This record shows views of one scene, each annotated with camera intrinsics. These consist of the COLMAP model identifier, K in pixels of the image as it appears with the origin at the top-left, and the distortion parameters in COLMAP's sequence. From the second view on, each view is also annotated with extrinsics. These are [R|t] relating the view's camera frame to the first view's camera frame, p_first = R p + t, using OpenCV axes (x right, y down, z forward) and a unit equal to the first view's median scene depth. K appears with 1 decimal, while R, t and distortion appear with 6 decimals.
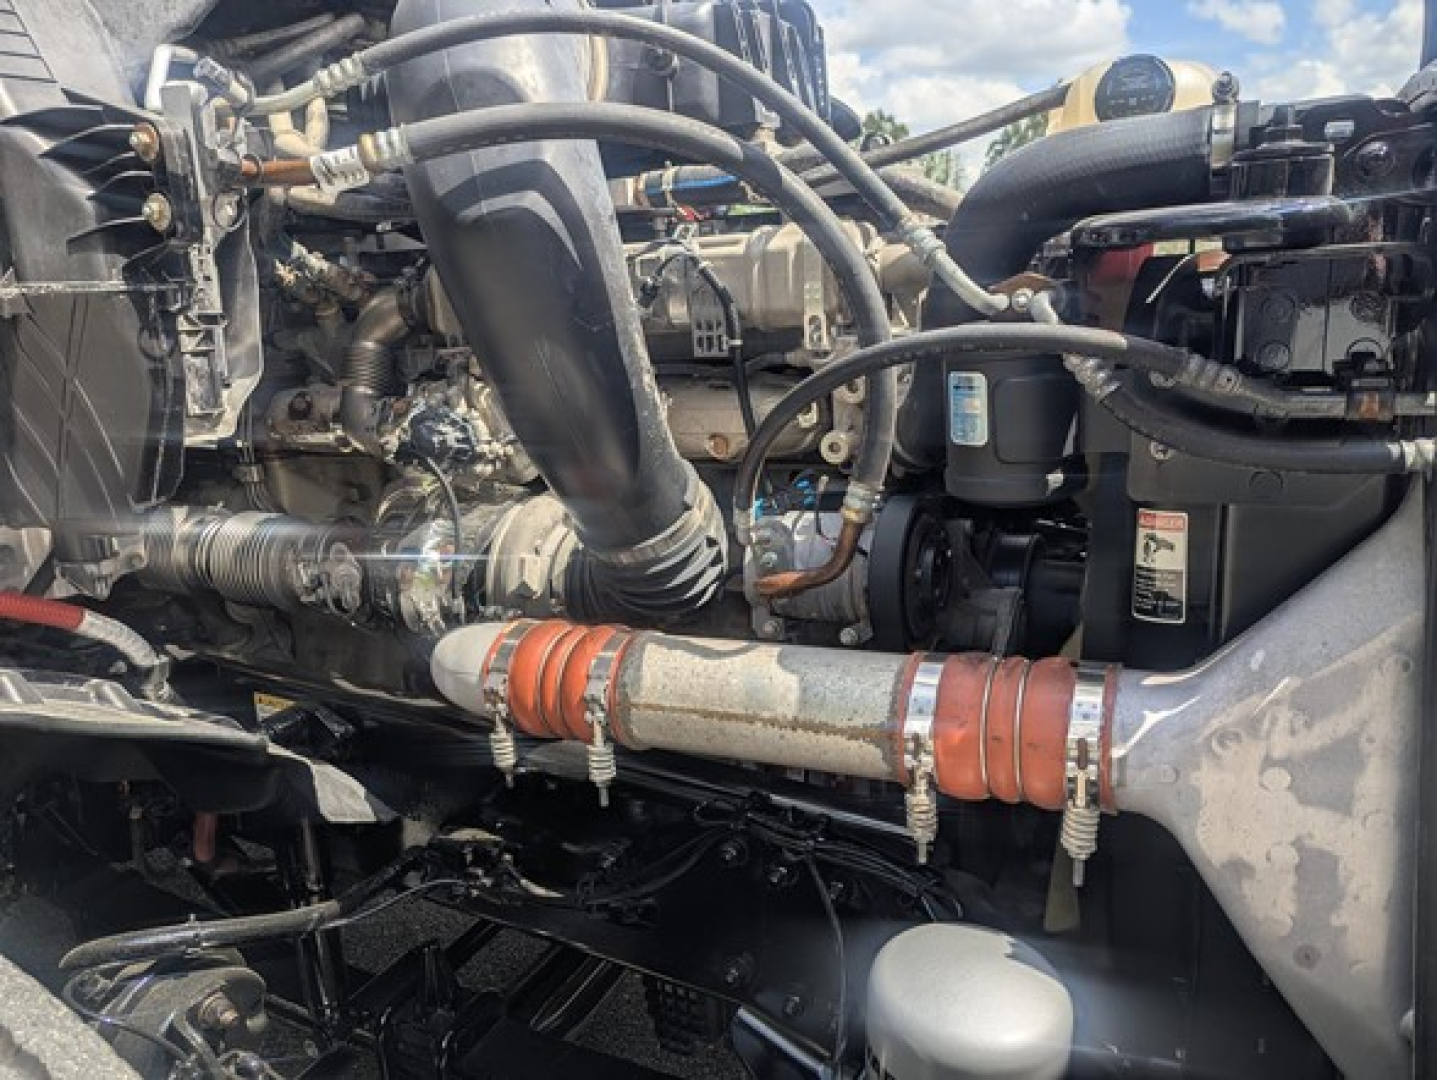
lens RADIAL K [[1037.1, 0, 718.5], [0, 1037.1, 540.0], [0, 0, 1]] dist [0.032758, -0.006625]
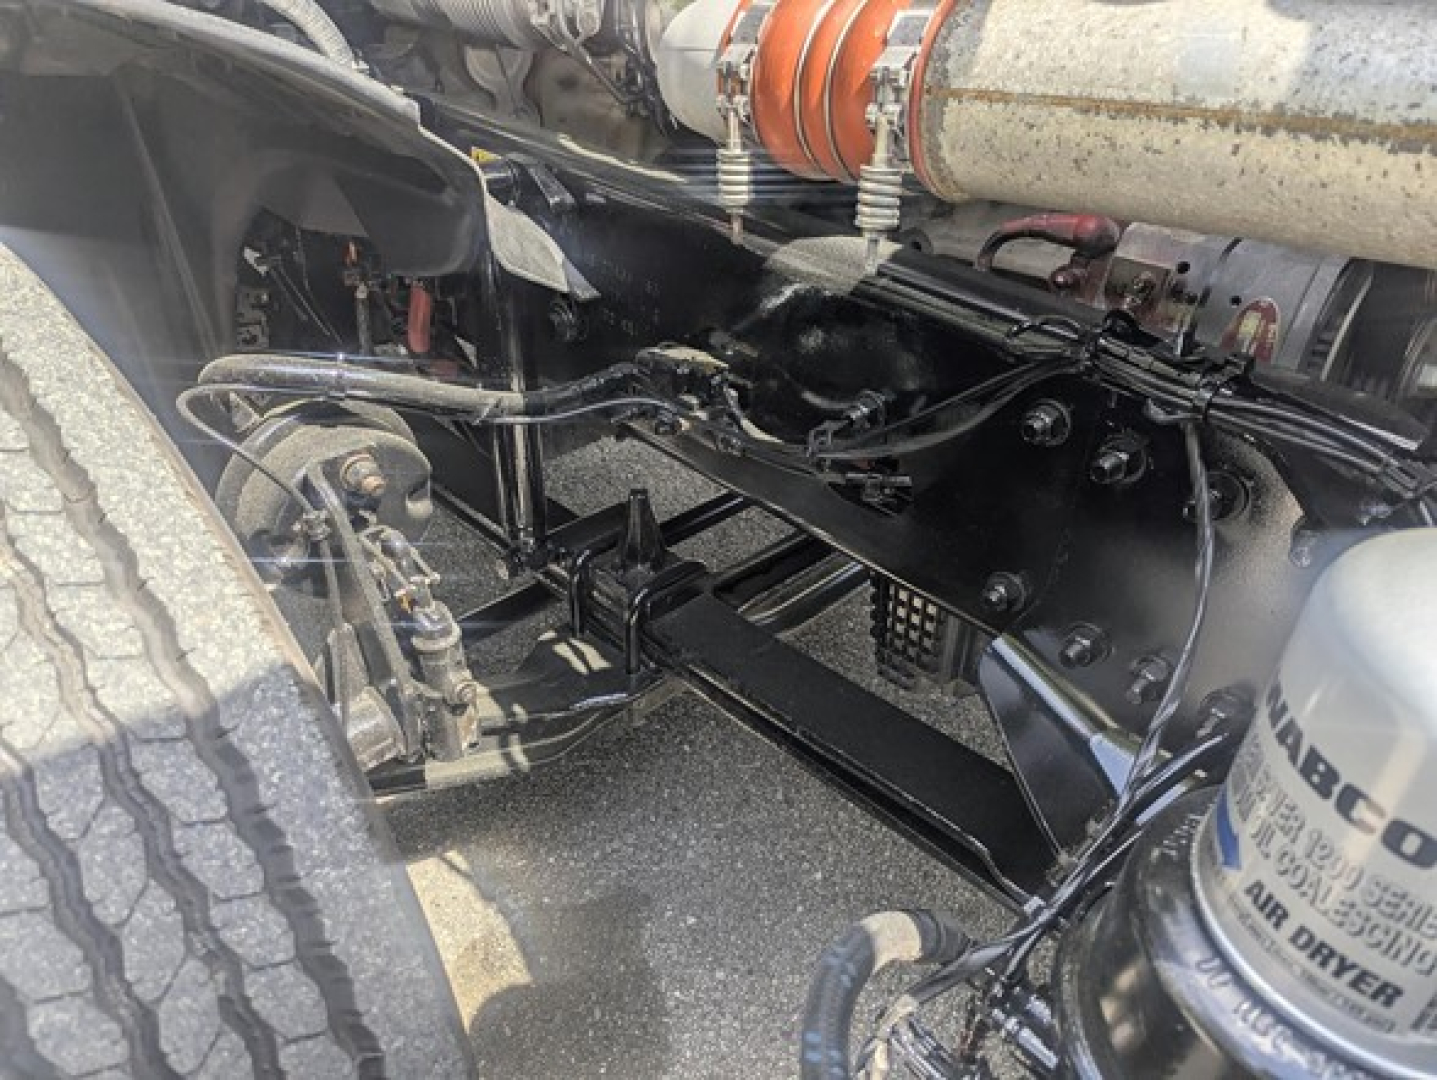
lens RADIAL K [[1037.1, 0, 718.5], [0, 1037.1, 540.0], [0, 0, 1]] dist [0.032758, -0.006625]
pose [[0.946257, 0.228942, -0.228439, -0.014431], [-0.147641, 0.934220, 0.324707, 0.189591], [0.287751, -0.273529, 0.917813, 0.315083]]
